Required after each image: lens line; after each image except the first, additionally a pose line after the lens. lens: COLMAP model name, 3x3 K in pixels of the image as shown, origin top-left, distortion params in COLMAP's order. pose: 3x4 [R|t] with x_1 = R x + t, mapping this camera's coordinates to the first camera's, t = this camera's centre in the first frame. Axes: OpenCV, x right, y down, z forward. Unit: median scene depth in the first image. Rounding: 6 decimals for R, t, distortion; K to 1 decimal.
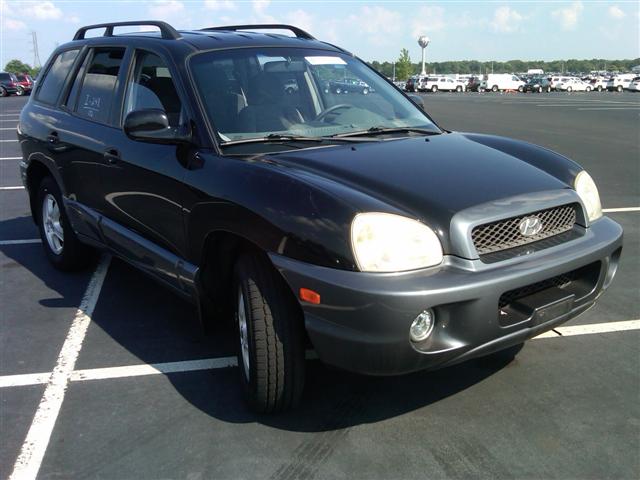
lens RADIAL K [[684.8, 0, 320.0], [0, 684.8, 240.0], [0, 0, 1]] dist [0.108379, -0.335325]
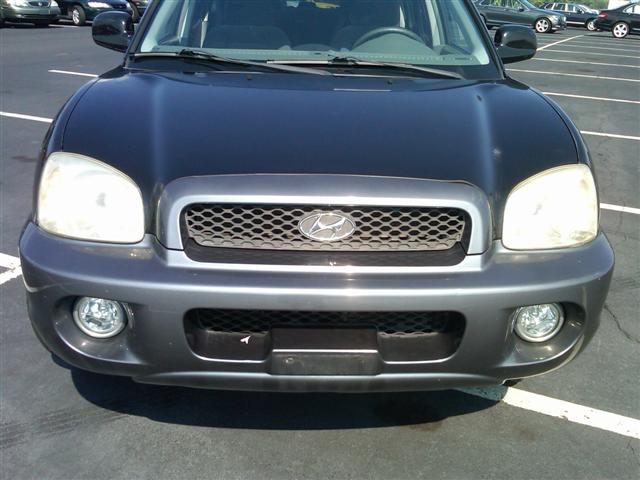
lens RADIAL K [[684.8, 0, 320.0], [0, 684.8, 240.0], [0, 0, 1]] dist [0.108379, -0.335325]
pose [[0.800678, 0.242182, -0.547962, 0.659880], [-0.190707, 0.970104, 0.150095, -0.102884], [0.567931, -0.015677, 0.822927, 0.478679]]
